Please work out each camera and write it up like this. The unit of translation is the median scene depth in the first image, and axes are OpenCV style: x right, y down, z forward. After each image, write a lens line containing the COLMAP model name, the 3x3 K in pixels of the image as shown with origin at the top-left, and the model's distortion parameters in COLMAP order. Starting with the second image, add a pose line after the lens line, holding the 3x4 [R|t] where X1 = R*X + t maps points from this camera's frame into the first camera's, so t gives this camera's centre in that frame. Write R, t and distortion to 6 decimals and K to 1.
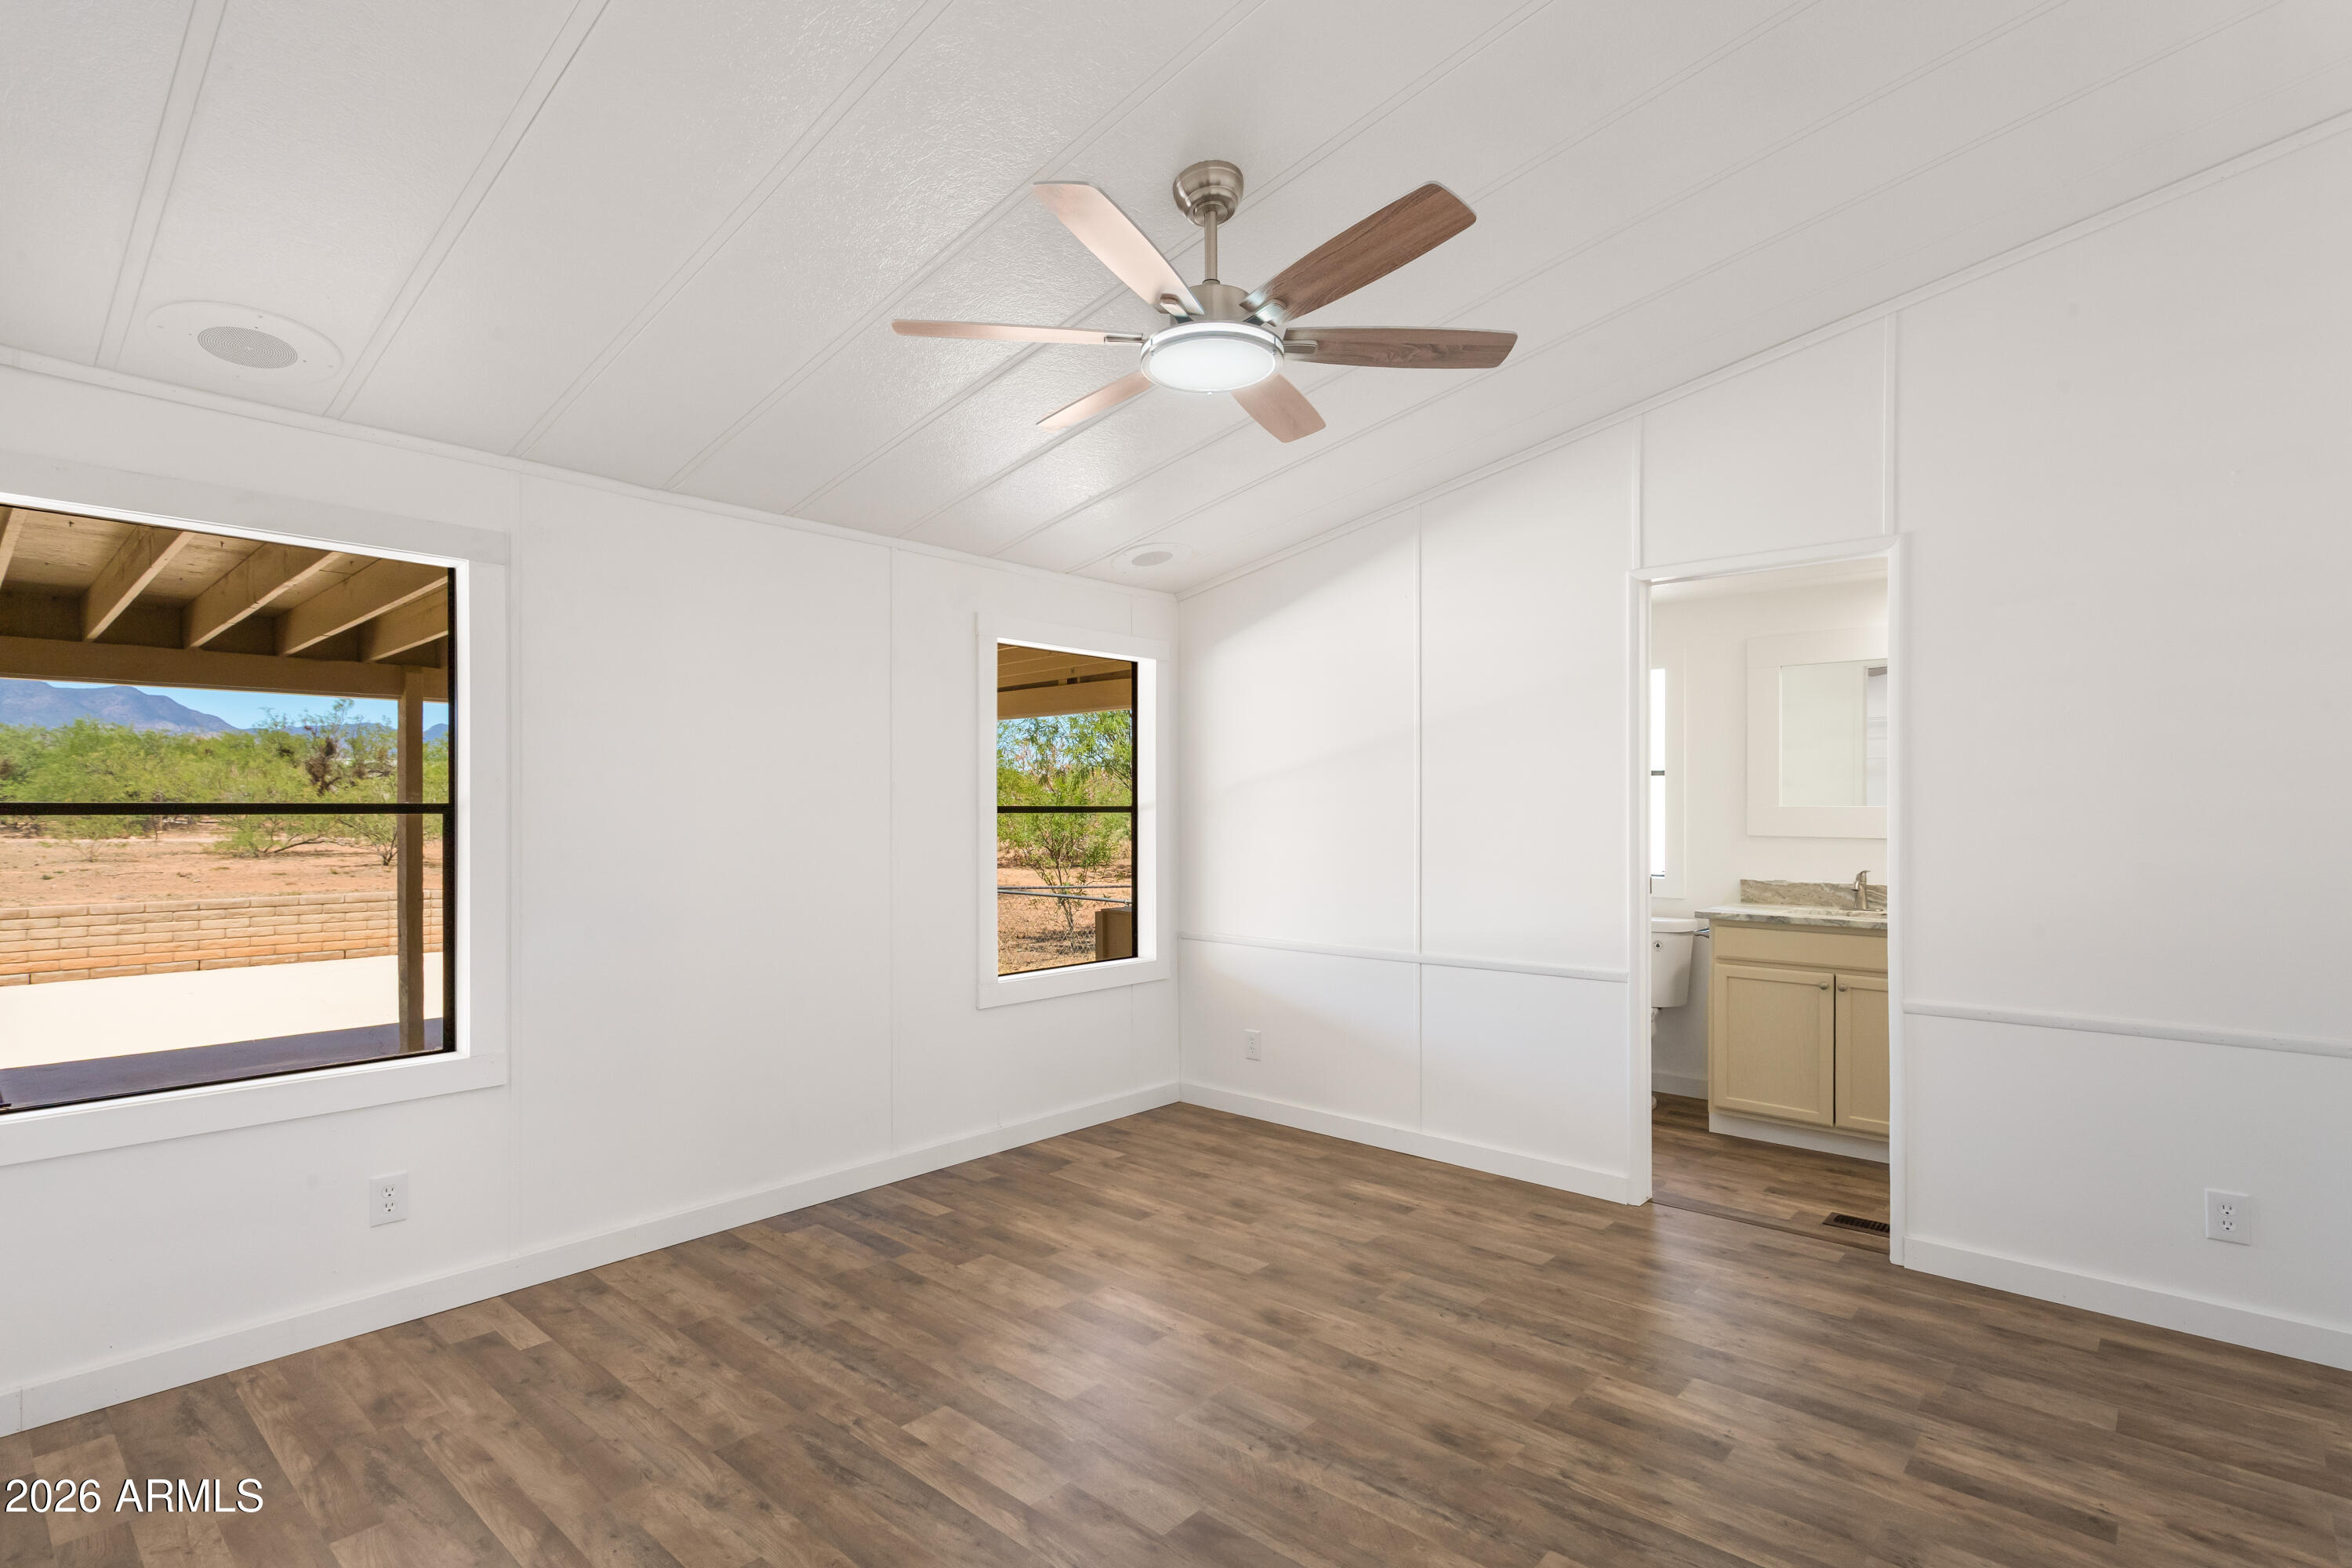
lens RADIAL K [[1143.7, 0, 1180.4], [0, 1143.7, 811.5], [0, 0, 1]] dist [0.006634, 0.001241]
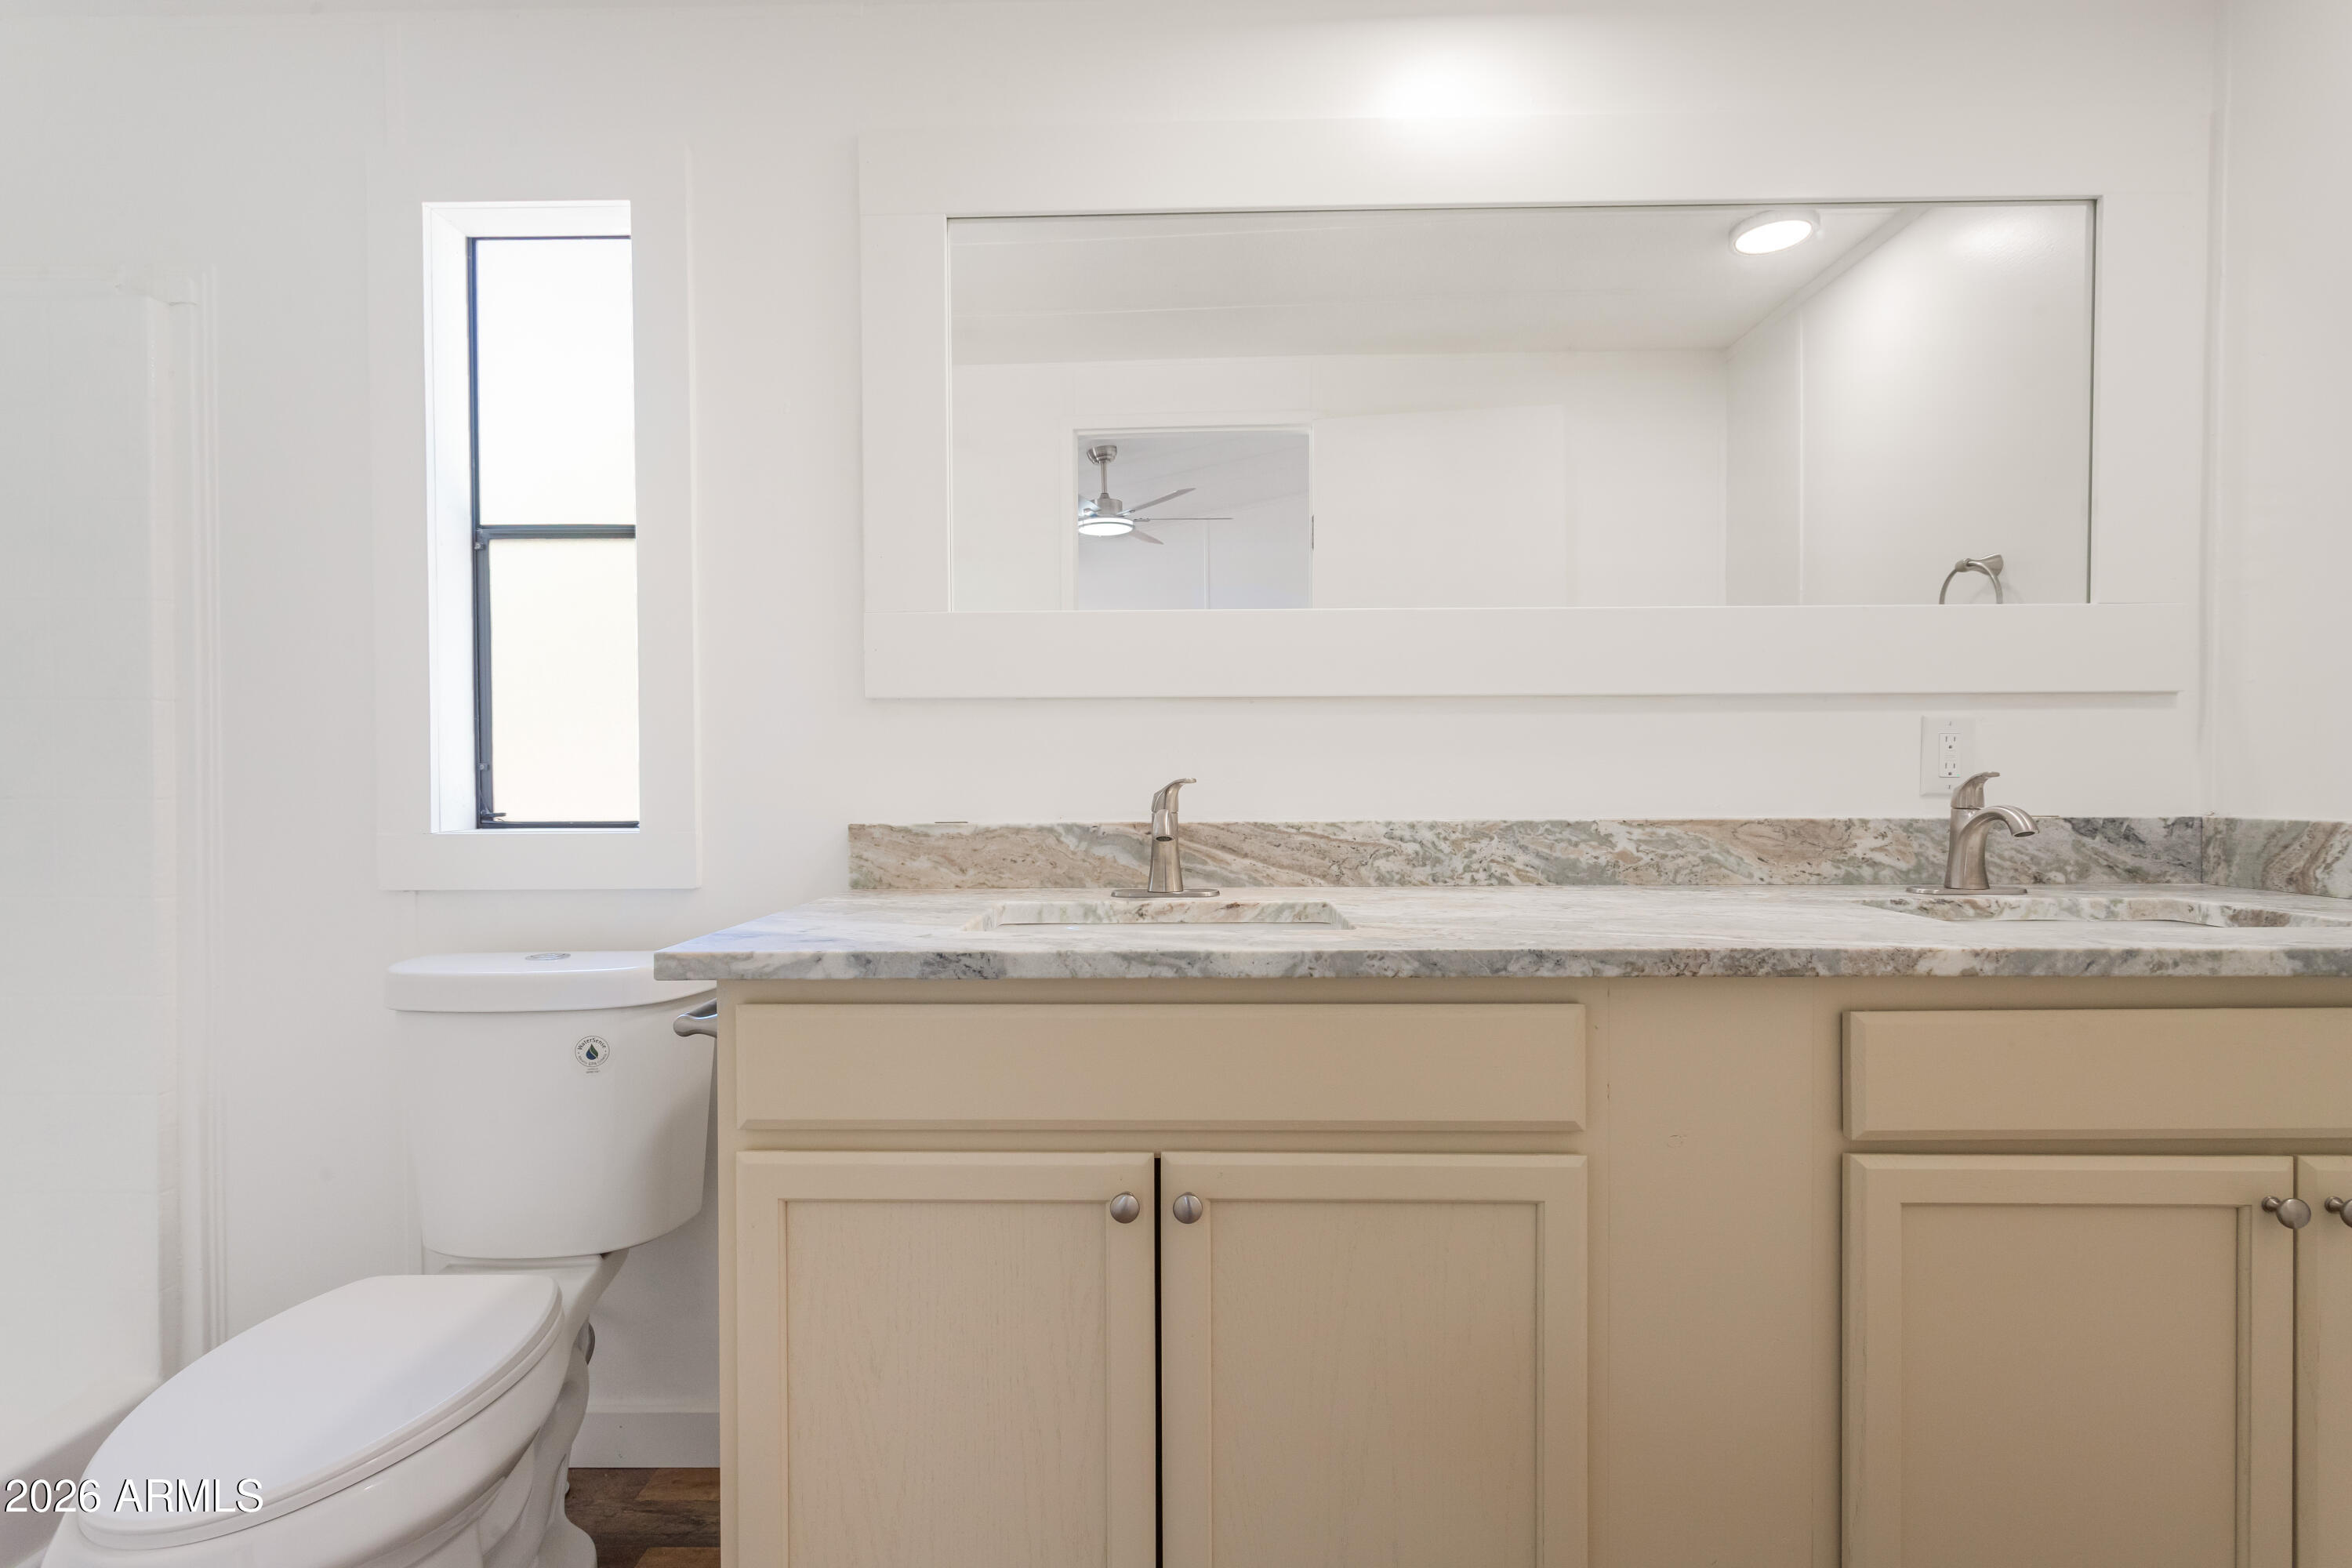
lens RADIAL K [[1113.3, 0, 1186.2], [0, 1113.3, 789.4], [0, 0, 1]] dist [0.000178, 0.000838]
pose [[0.754954, -0.012042, 0.655667, 0.378310], [0.006496, 0.999920, 0.010886, 0.050097], [-0.655746, -0.003959, 0.754972, 0.743792]]
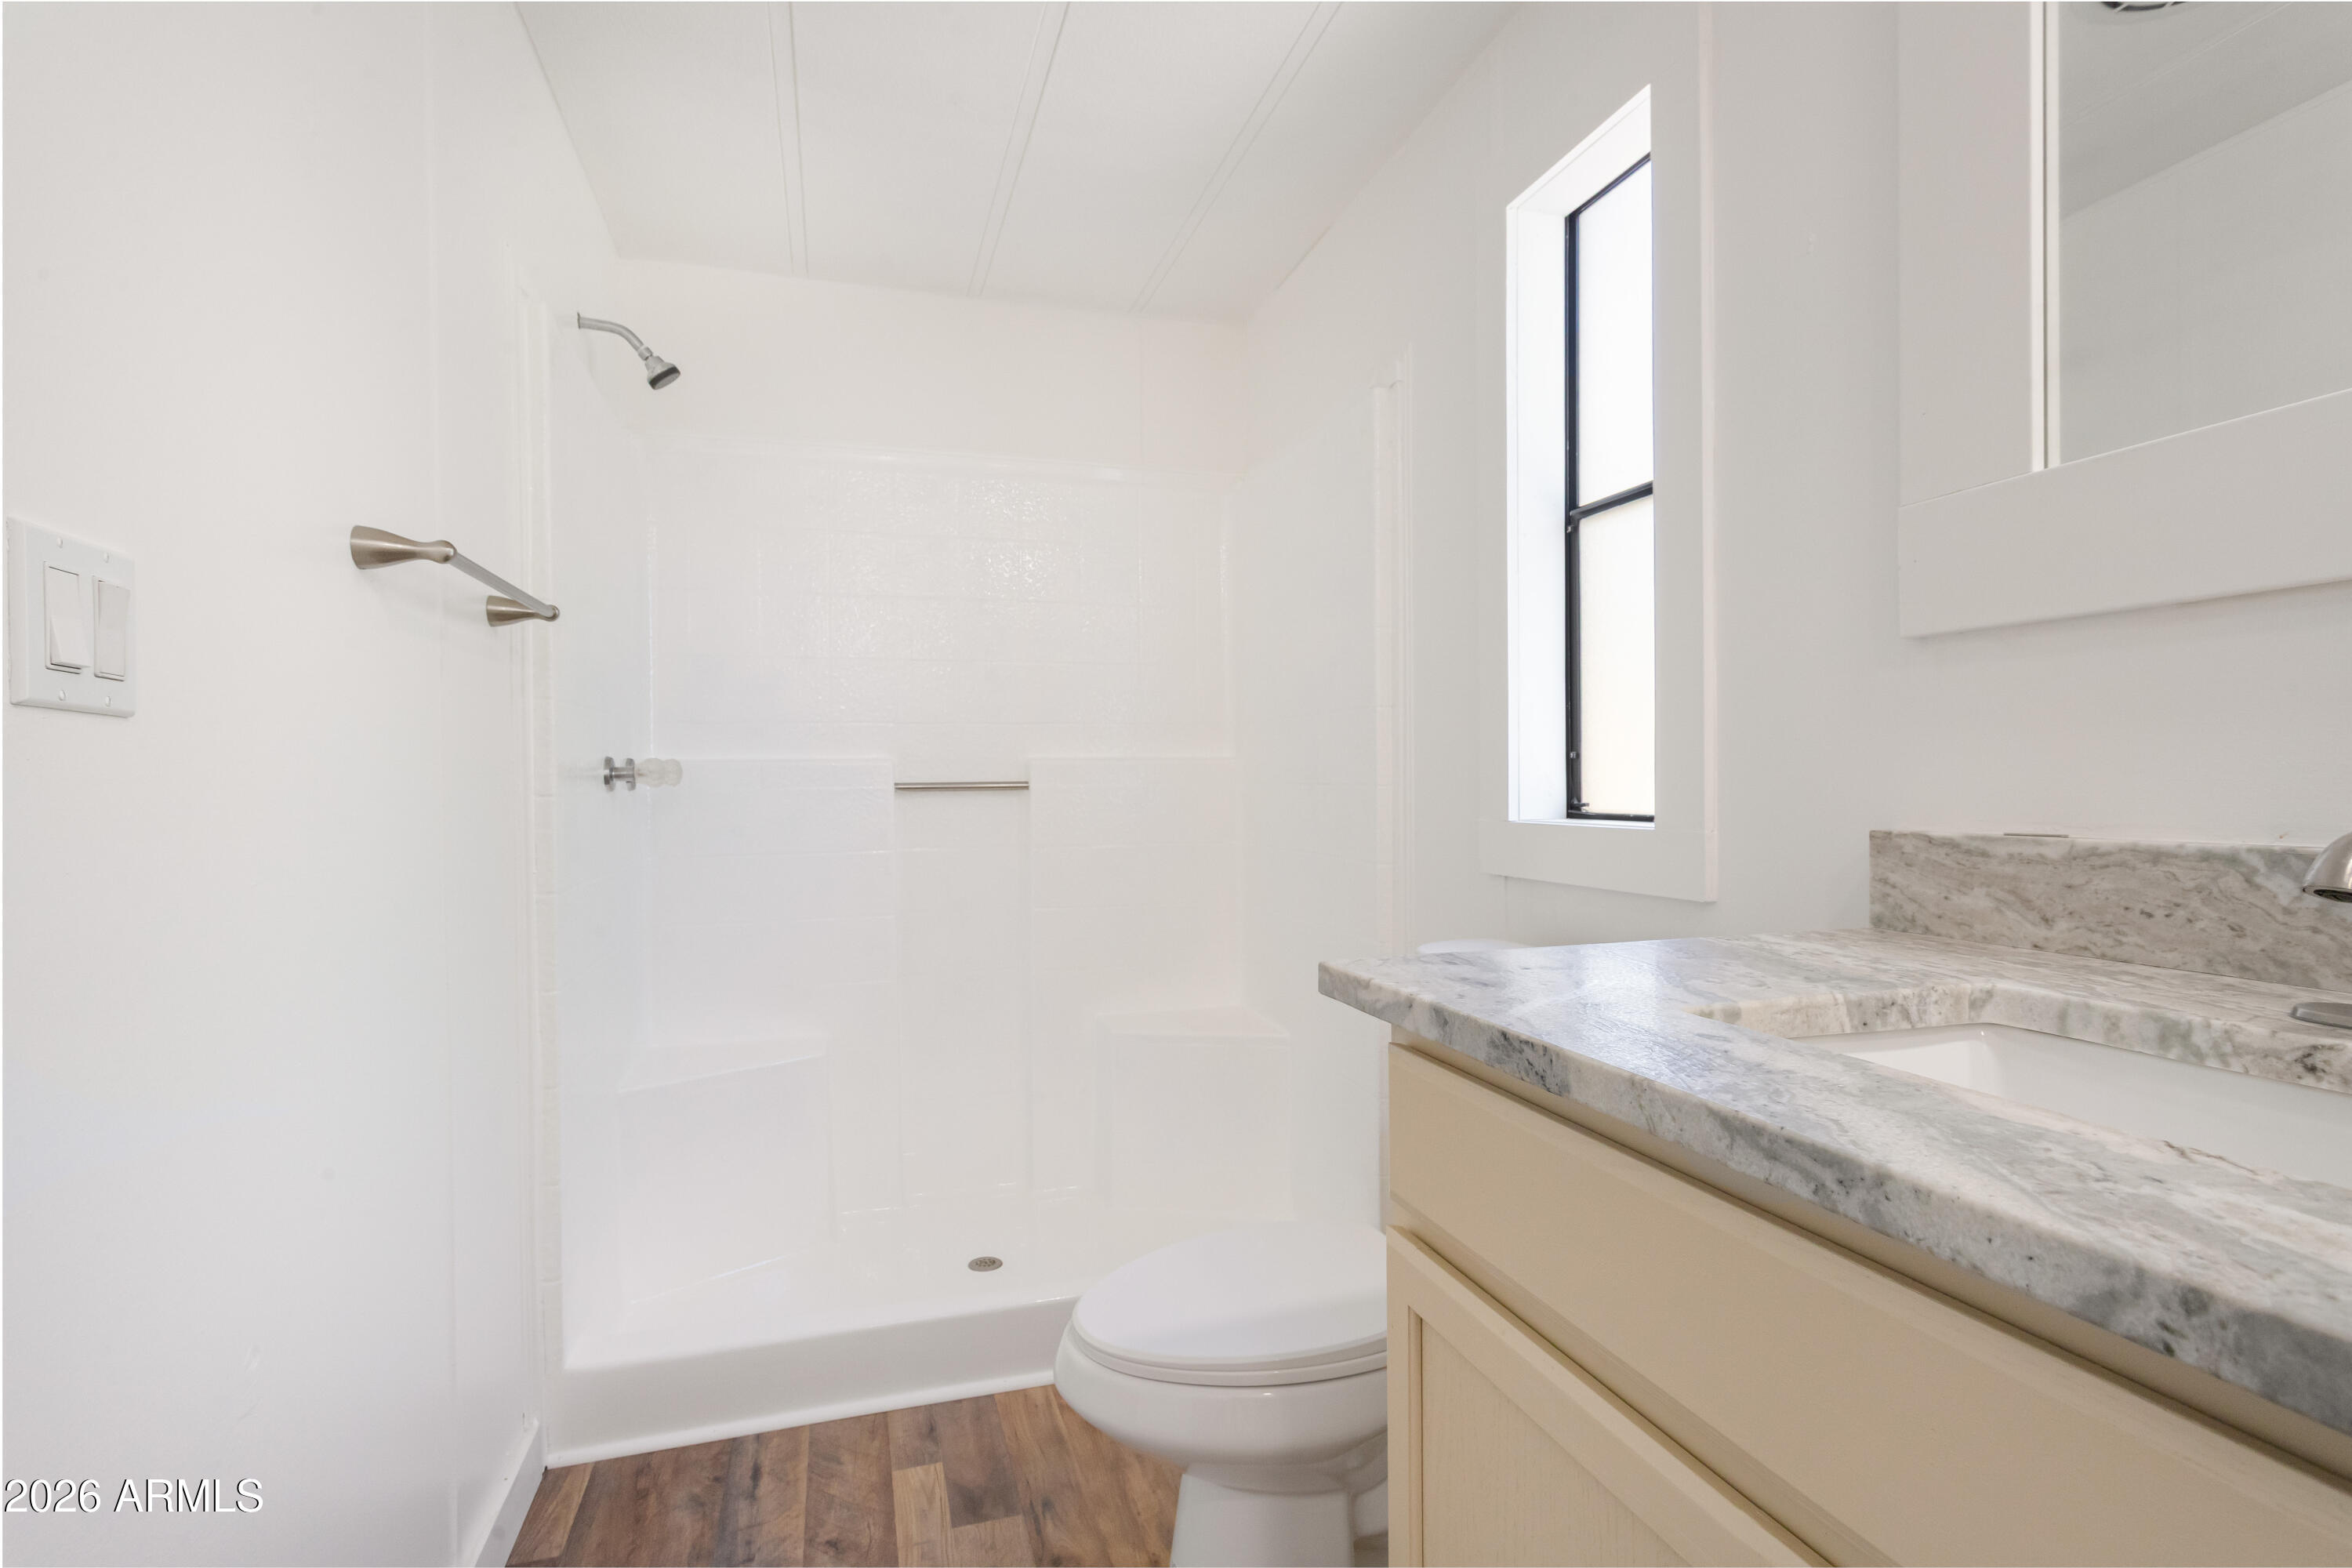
lens RADIAL K [[1120.9, 0, 1178.4], [0, 1120.9, 781.8], [0, 0, 1]] dist [-0.003102, -0.000459]
pose [[0.855108, -0.007095, -0.518401, 0.530917], [0.007612, 0.999970, -0.001129, 0.053272], [0.518393, -0.002981, 0.855137, 0.803632]]
